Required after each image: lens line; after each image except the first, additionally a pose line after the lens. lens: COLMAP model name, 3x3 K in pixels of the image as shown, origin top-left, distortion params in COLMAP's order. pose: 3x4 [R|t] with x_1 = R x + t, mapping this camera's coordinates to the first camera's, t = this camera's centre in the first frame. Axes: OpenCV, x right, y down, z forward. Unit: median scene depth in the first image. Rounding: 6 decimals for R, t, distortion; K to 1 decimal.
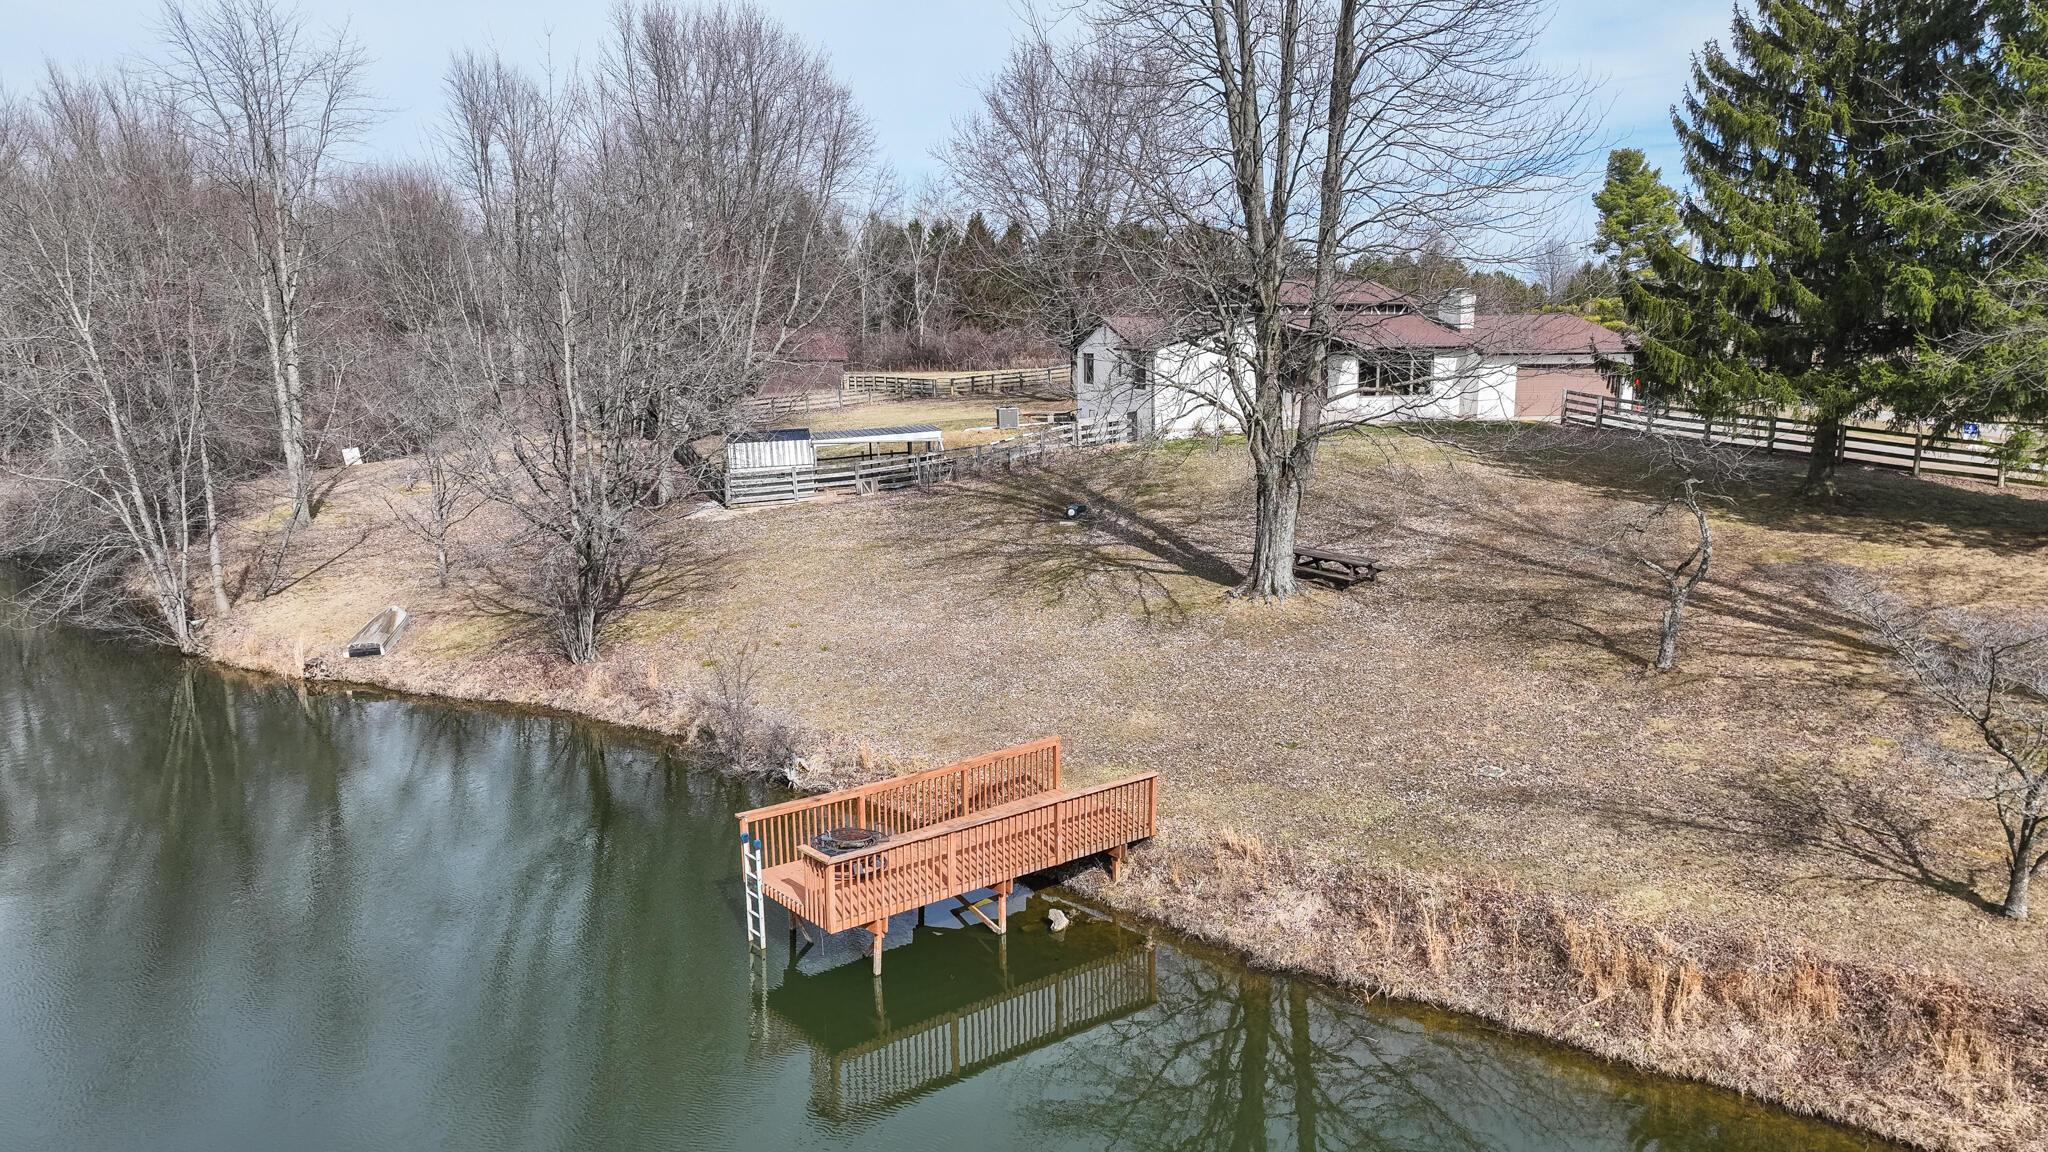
lens RADIAL K [[1443.3, 0, 1024.0], [0, 1443.3, 576.0], [0, 0, 1]] dist [0.003269, 0.010786]
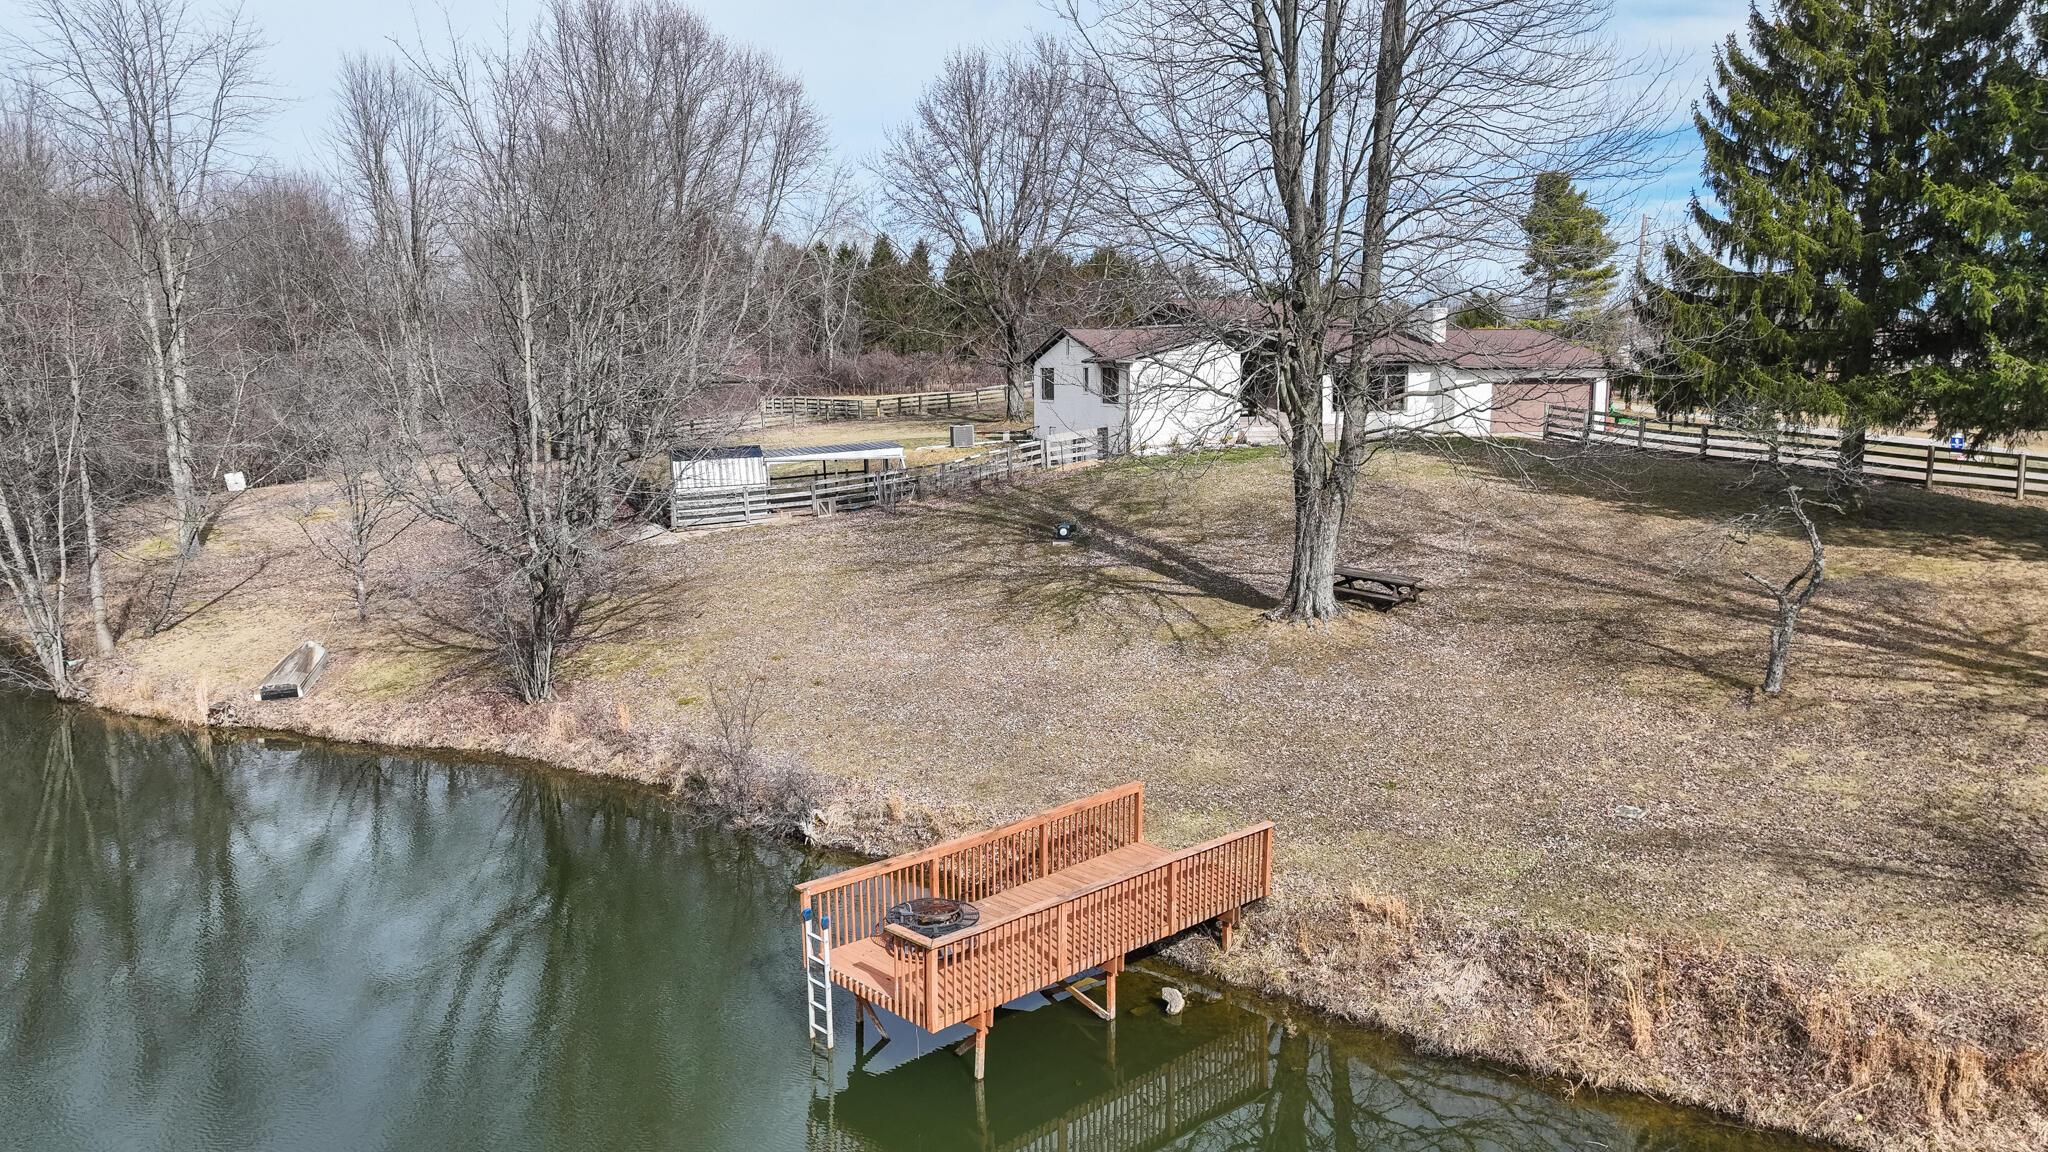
lens RADIAL K [[1444.5, 0, 1024.0], [0, 1444.5, 576.0], [0, 0, 1]] dist [-0.004704, 0.026362]
pose [[0.997042, -0.008464, 0.076390, -0.080401], [0.009992, 0.999757, -0.019646, 0.002805], [-0.076205, 0.020351, 0.996884, 0.098039]]
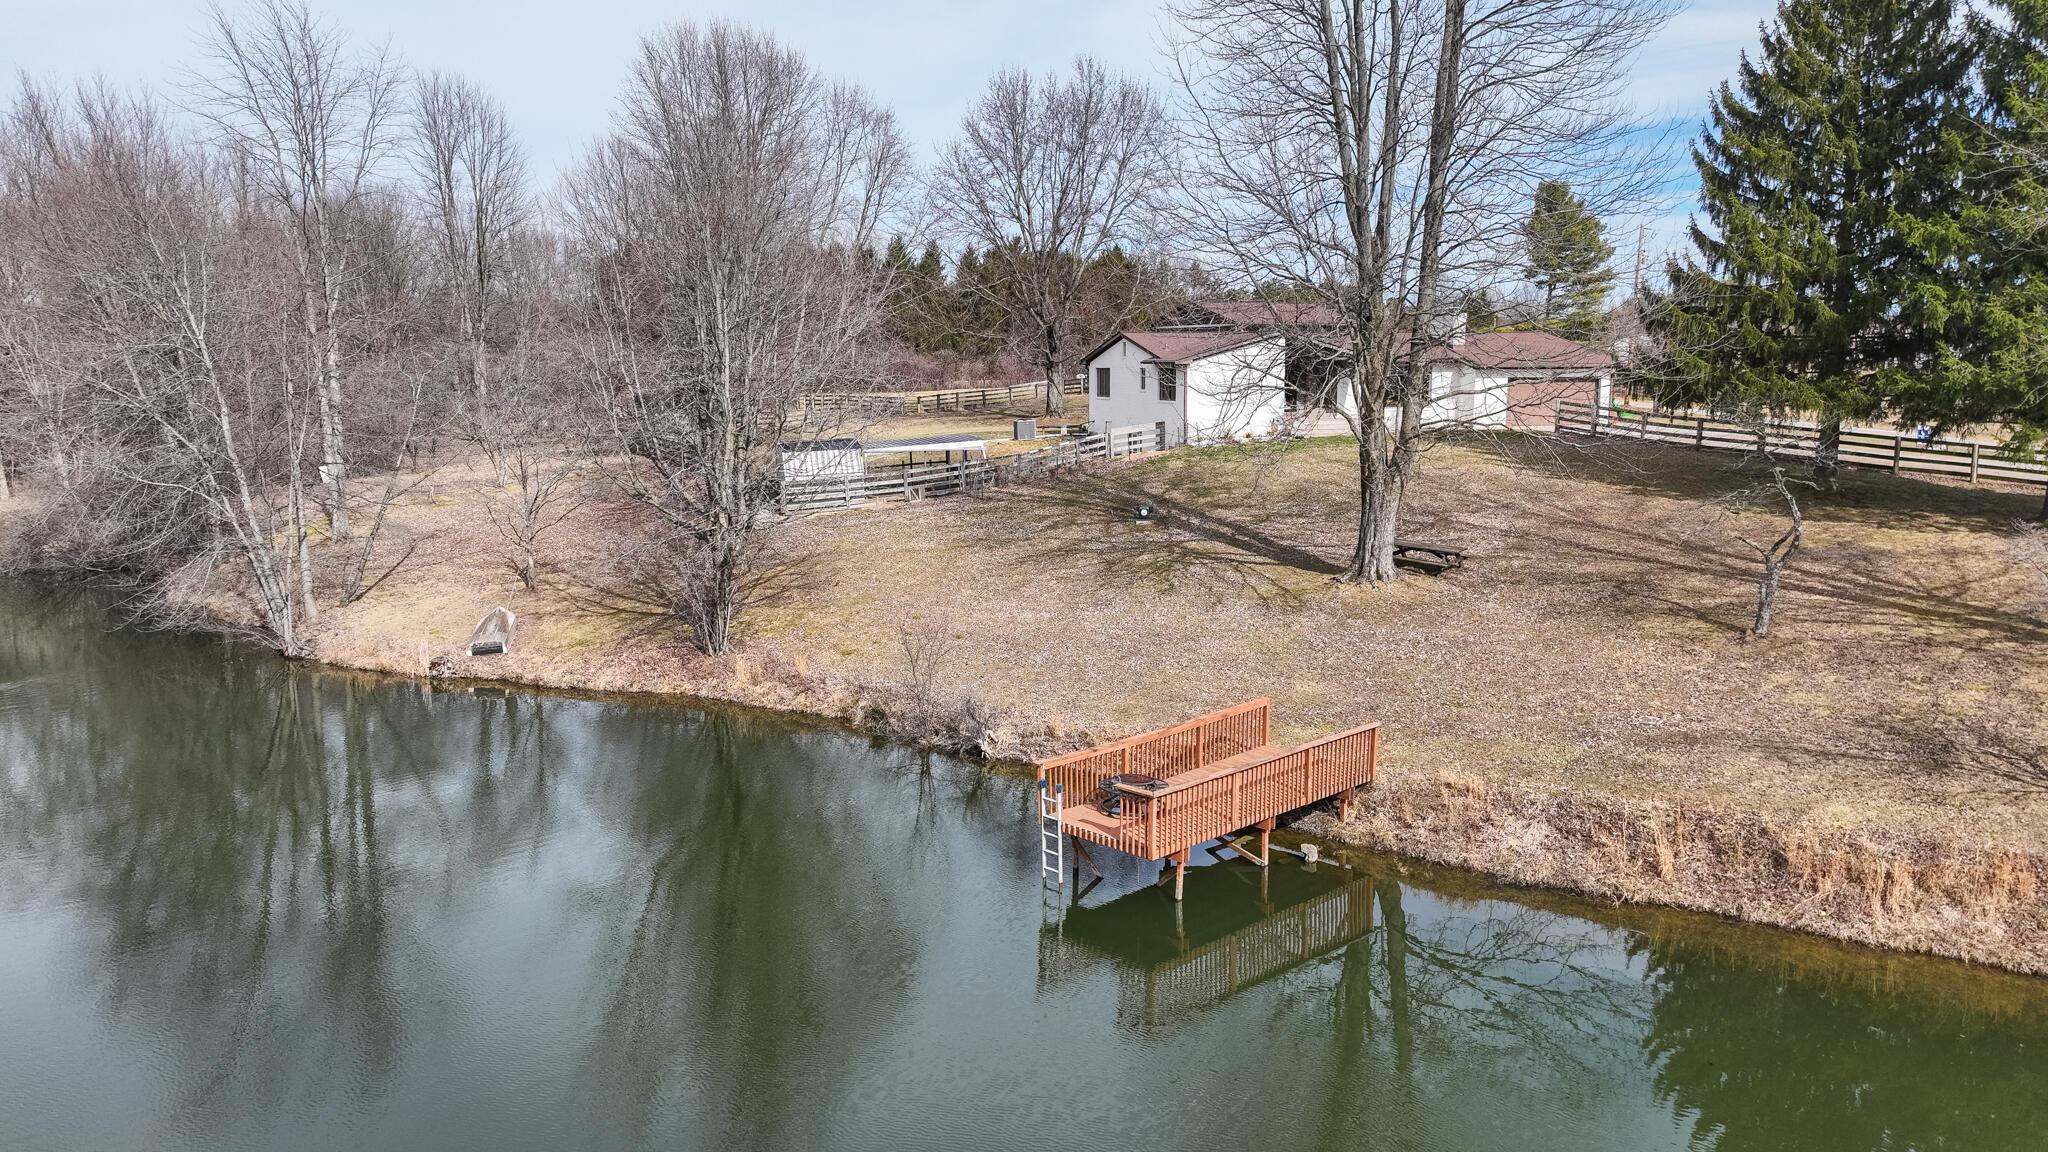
lens RADIAL K [[1444.5, 0, 1024.0], [0, 1444.5, 576.0], [0, 0, 1]] dist [-0.004704, 0.026362]
pose [[0.996429, -0.010593, 0.083772, -0.183650], [0.012045, 0.999786, -0.016848, 0.024719], [-0.083576, 0.017797, 0.996342, -0.065833]]
